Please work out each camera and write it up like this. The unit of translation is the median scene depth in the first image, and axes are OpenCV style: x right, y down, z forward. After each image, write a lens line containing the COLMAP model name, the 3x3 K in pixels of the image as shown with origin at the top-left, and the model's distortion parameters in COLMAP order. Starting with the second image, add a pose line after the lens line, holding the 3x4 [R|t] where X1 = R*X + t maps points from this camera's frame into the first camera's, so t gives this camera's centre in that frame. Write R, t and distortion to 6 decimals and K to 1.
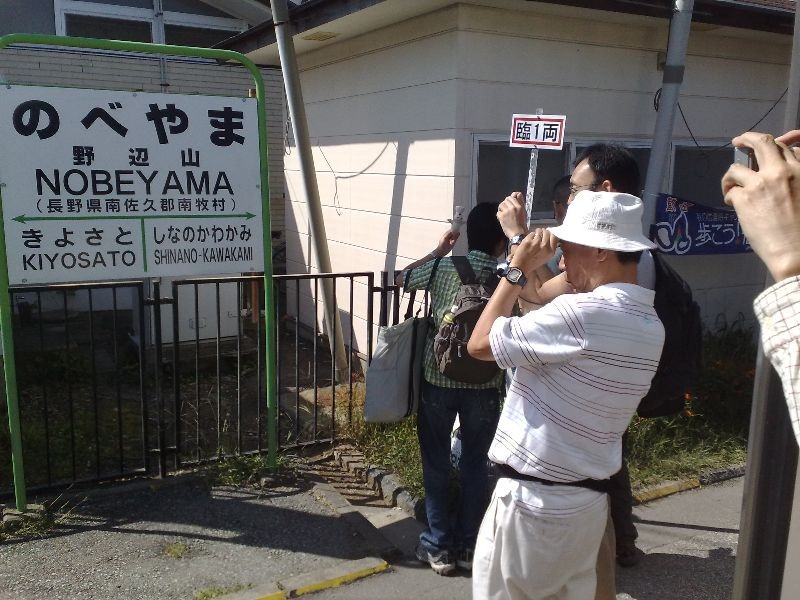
lens RADIAL K [[777.4, 0, 400.0], [0, 777.4, 300.0], [0, 0, 1]] dist [0.189069, -0.390723]
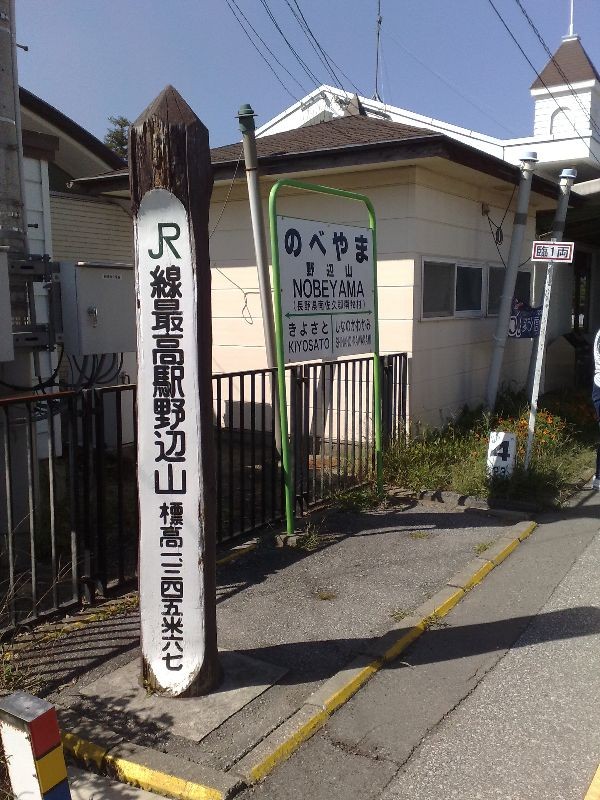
lens RADIAL K [[777.4, 0, 300.0], [0, 777.4, 400.0], [0, 0, 1]] dist [0.189069, -0.390723]
pose [[0.877107, -0.079517, 0.473666, -1.051012], [0.099048, 0.994948, -0.016384, 0.063221], [-0.469970, 0.061286, 0.880552, -0.167491]]
